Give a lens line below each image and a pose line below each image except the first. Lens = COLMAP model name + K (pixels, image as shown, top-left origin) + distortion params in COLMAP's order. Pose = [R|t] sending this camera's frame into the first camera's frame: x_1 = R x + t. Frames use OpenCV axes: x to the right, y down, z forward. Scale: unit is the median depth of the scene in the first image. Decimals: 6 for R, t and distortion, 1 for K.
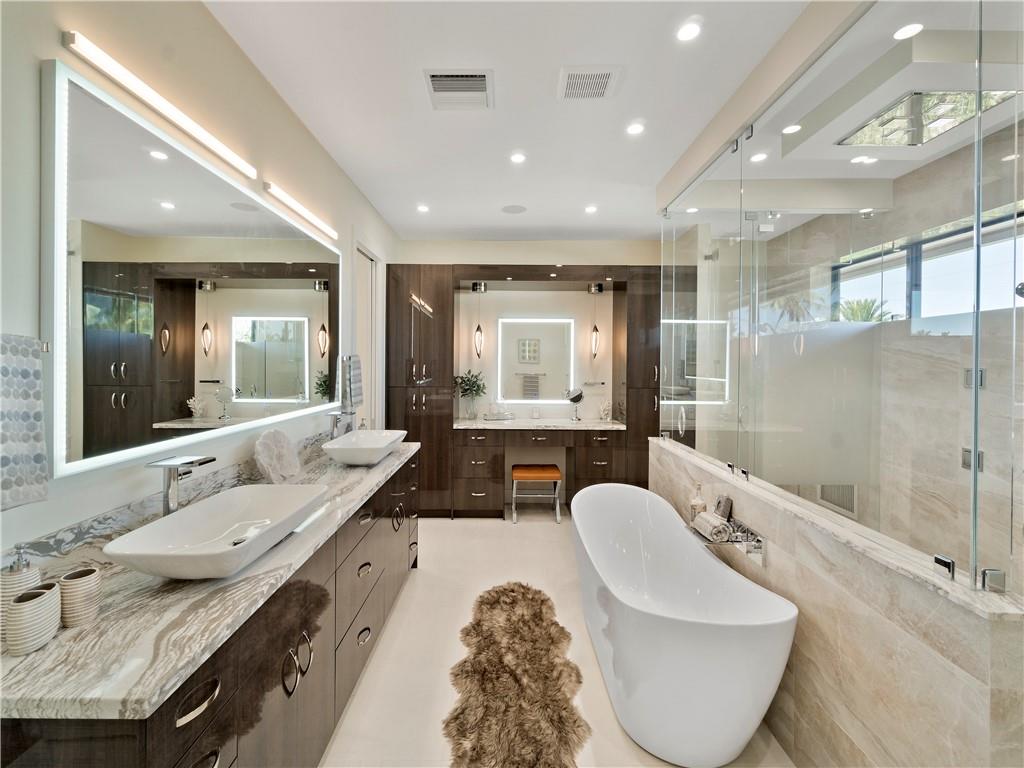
lens RADIAL K [[454.5, 0, 501.2], [0, 454.5, 361.8], [0, 0, 1]] dist [0.004545, 0.000491]
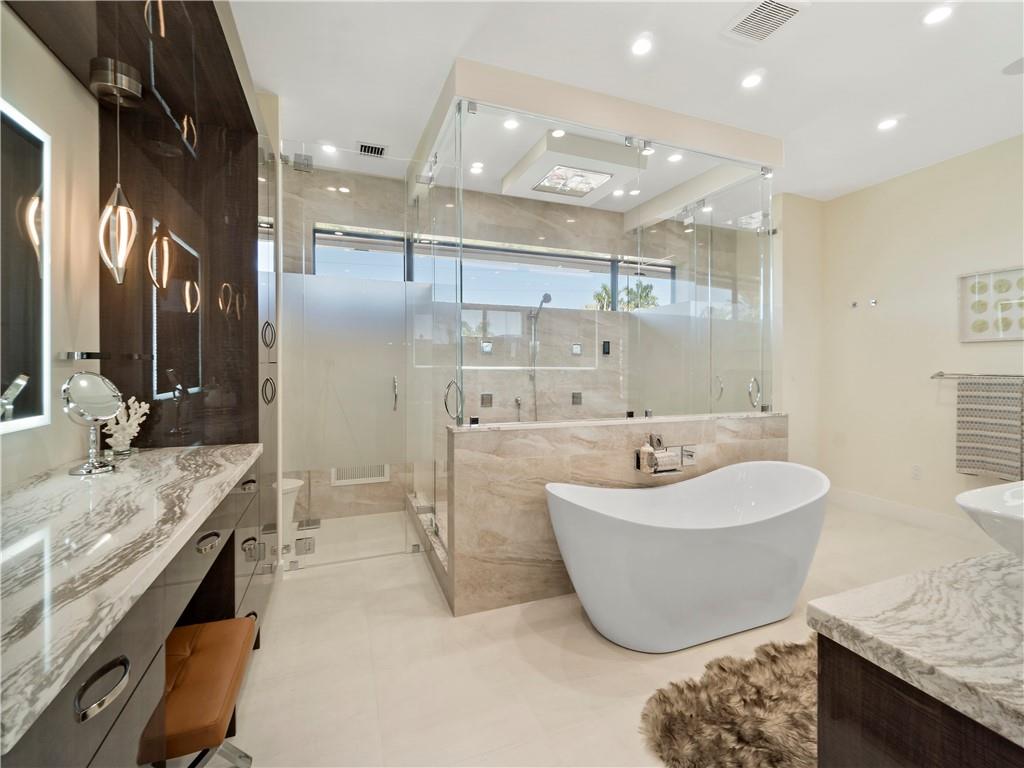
lens RADIAL K [[454.5, 0, 501.2], [0, 454.5, 361.8], [0, 0, 1]] dist [0.004545, 0.000491]
pose [[-0.361605, 0.003160, 0.932326, -0.316076], [-0.001050, 0.999992, -0.003797, 0.076588], [-0.932331, -0.002352, -0.361599, 1.238458]]
